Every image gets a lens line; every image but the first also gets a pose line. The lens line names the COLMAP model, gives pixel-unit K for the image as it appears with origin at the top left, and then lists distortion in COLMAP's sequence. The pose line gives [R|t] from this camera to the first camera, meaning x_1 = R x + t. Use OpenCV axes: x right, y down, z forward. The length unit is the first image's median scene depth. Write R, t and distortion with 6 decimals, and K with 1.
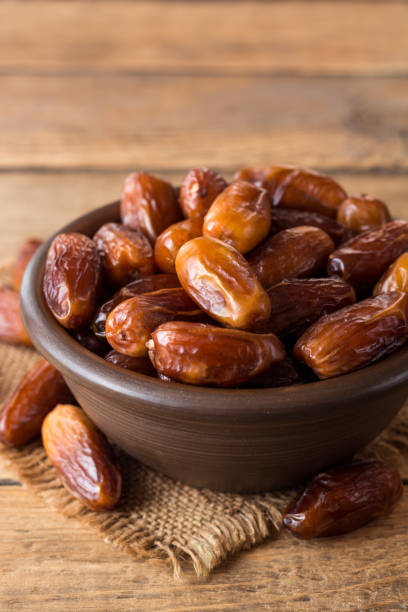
lens RADIAL K [[1654.0, 0, 205.0], [0, 1654.0, 305.2], [0, 0, 1]] dist [-0.004804, 0.000000]
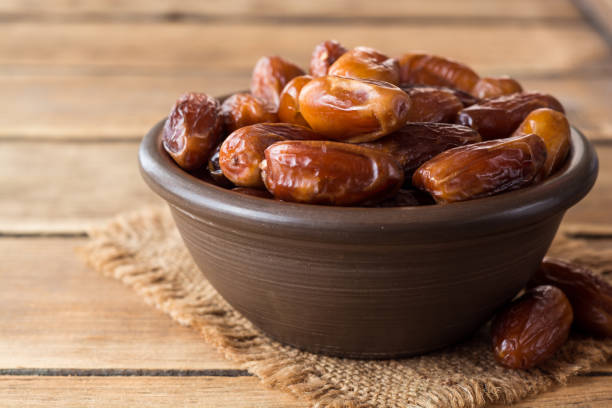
lens RADIAL K [[1654.0, 0, 301.7], [0, 1654.0, 202.6], [0, 0, 1]] dist [-0.004804, 0.000000]
pose [[0.997565, 0.020118, -0.066777, 0.051090], [-0.033581, 0.977744, -0.207098, 0.230712], [0.061124, 0.208836, 0.976039, 0.060646]]
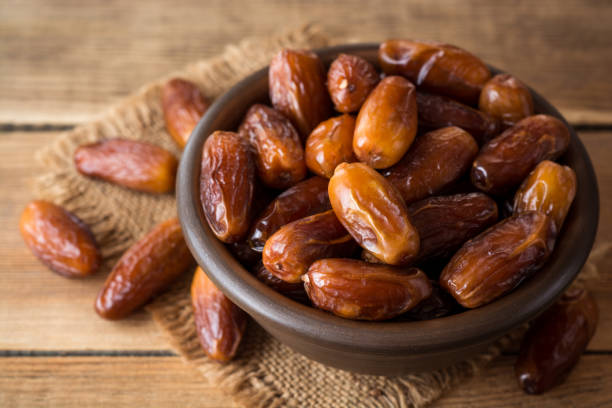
lens RADIAL K [[1654.0, 0, 310.0], [0, 1654.0, 208.2], [0, 0, 1]] dist [-0.004804, 0.000000]
pose [[0.999963, 0.004221, 0.007489, -0.036400], [-0.006137, 0.960560, 0.278004, -0.298583], [-0.006021, -0.278040, 0.960551, -0.010497]]
